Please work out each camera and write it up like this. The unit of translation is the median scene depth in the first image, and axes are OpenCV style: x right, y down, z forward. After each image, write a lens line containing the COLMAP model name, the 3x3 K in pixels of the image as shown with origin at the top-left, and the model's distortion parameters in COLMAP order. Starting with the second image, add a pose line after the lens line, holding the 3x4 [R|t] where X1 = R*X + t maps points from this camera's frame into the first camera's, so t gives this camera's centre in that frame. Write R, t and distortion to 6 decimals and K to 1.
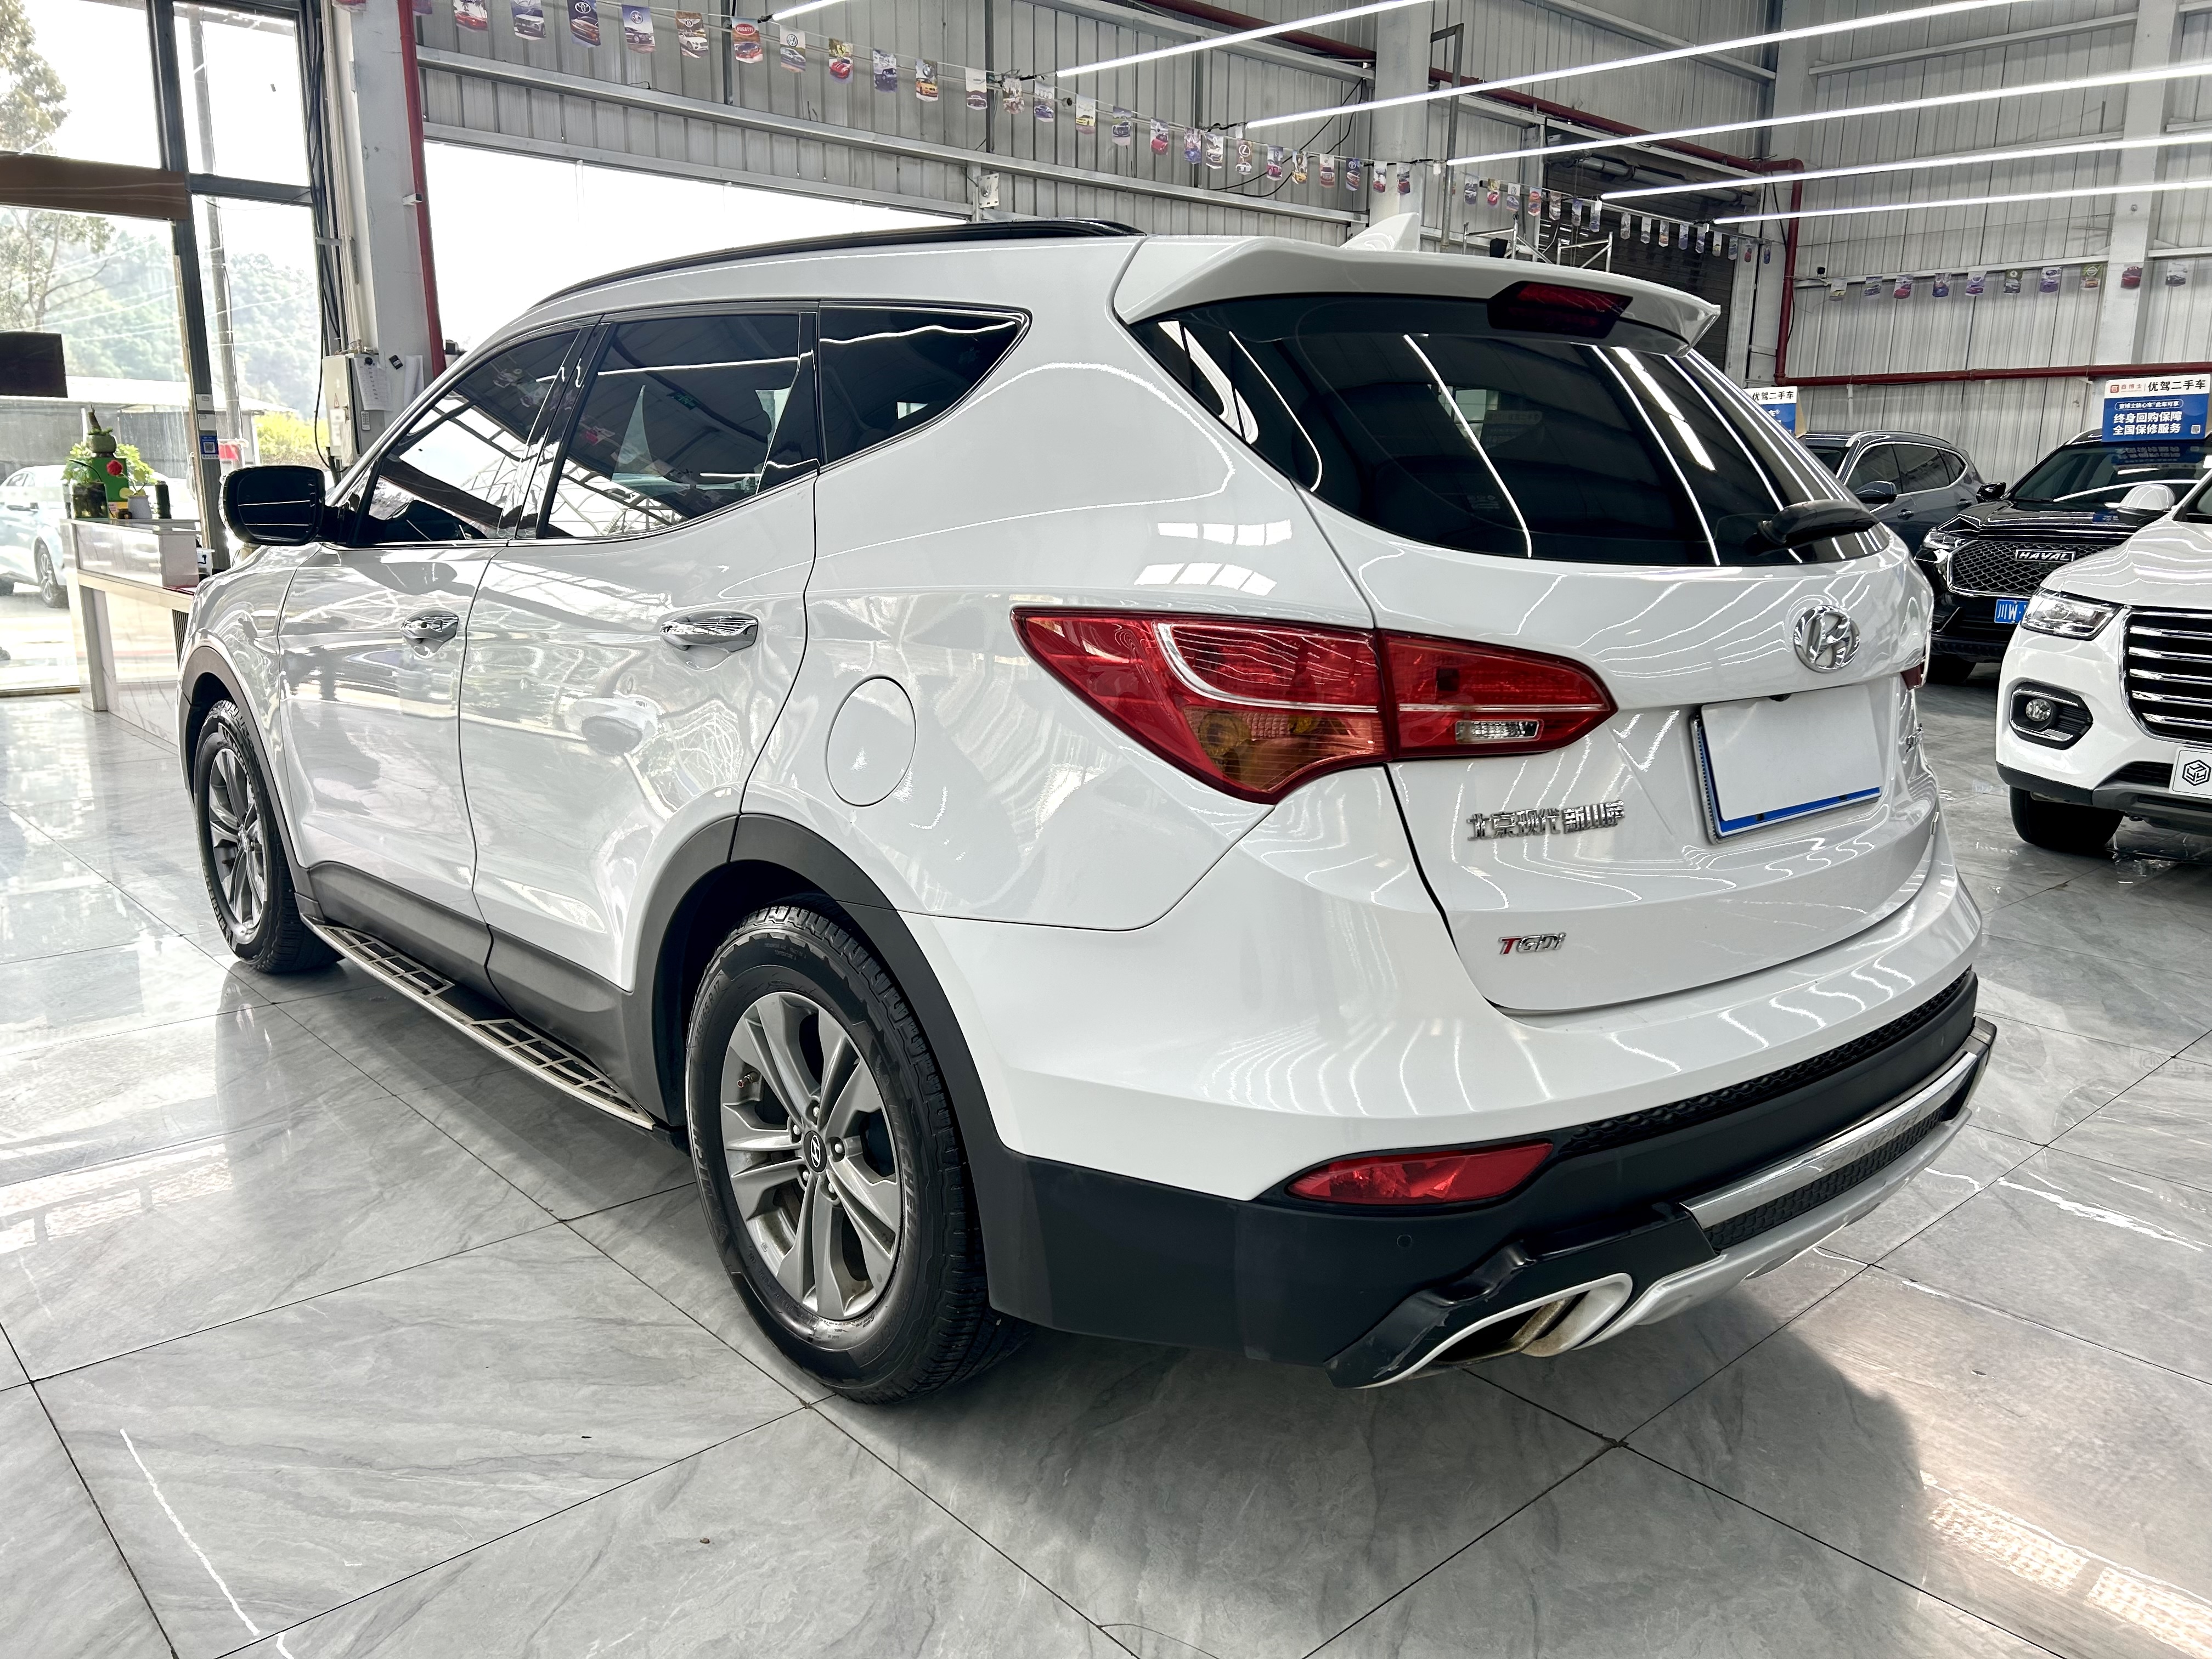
lens RADIAL K [[1658.7, 0, 1095.2], [0, 1658.7, 822.8], [0, 0, 1]] dist [0.045229, -0.046937]
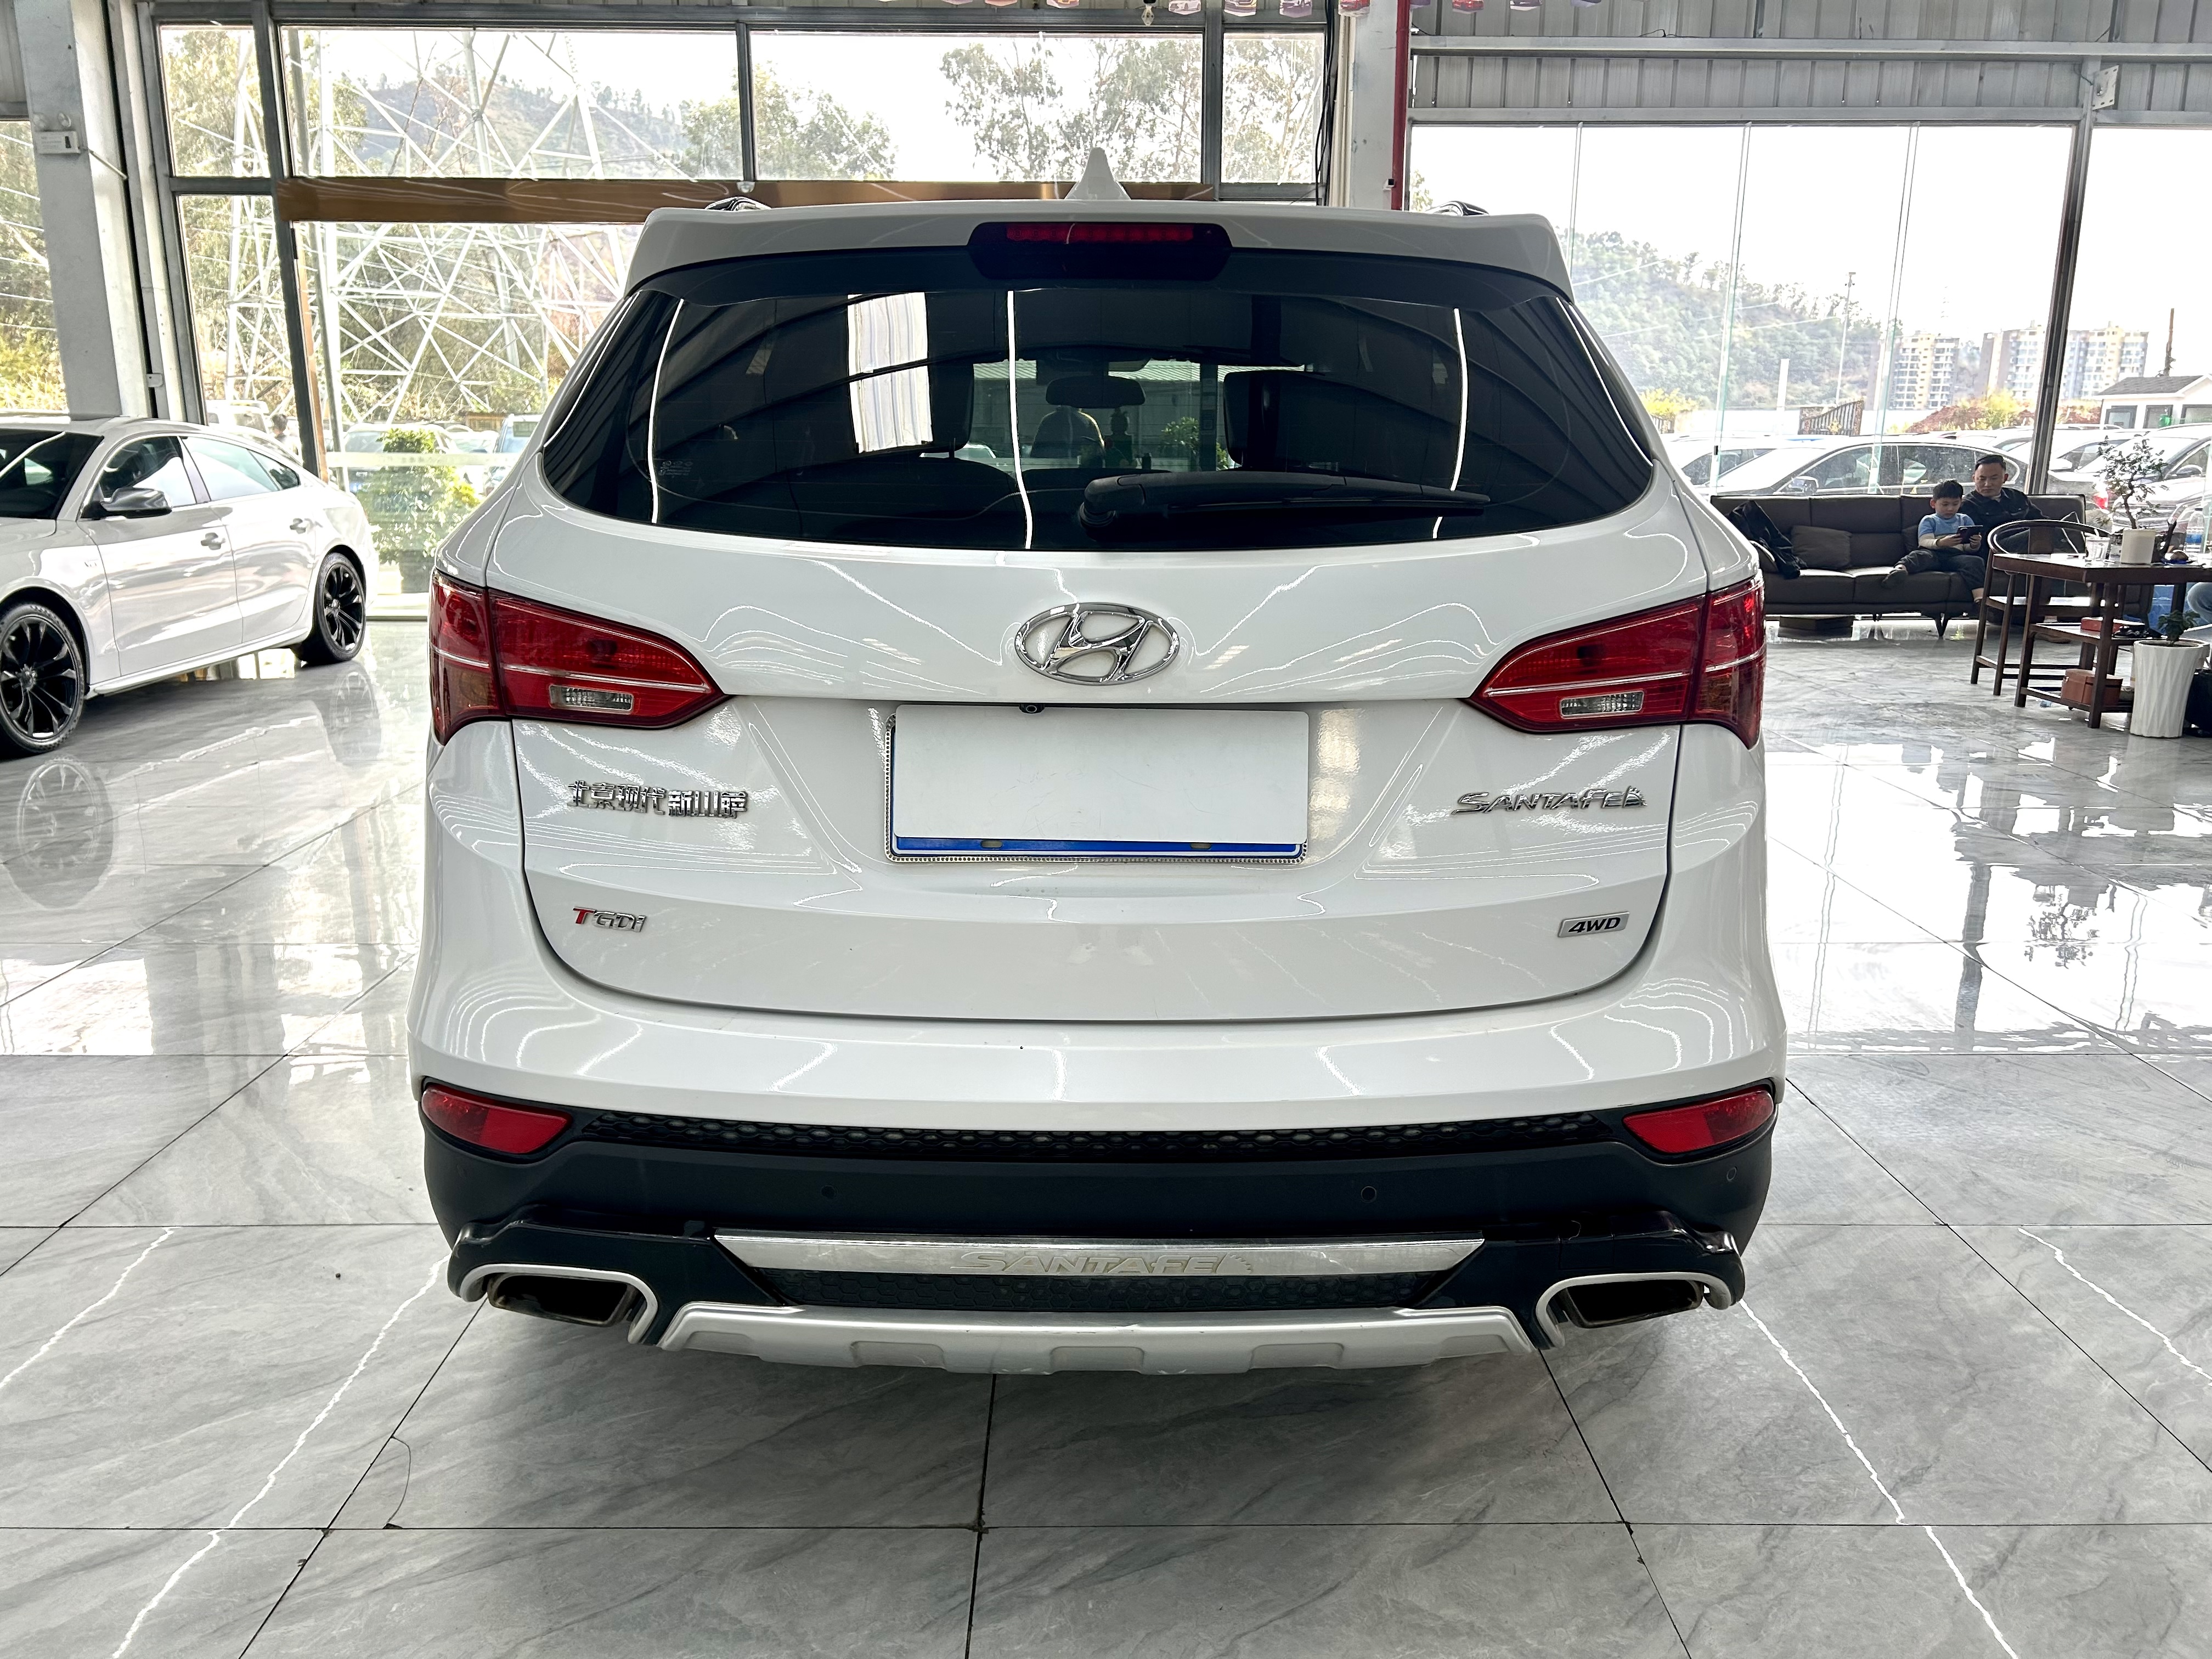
lens RADIAL K [[1658.7, 0, 1113.2], [0, 1658.7, 822.7], [0, 0, 1]] dist [0.045229, -0.046937]
pose [[0.744976, 0.142559, -0.651681, 0.220191], [-0.129225, 0.989234, 0.068675, -0.017802], [0.654455, 0.033052, 0.755378, 0.088657]]
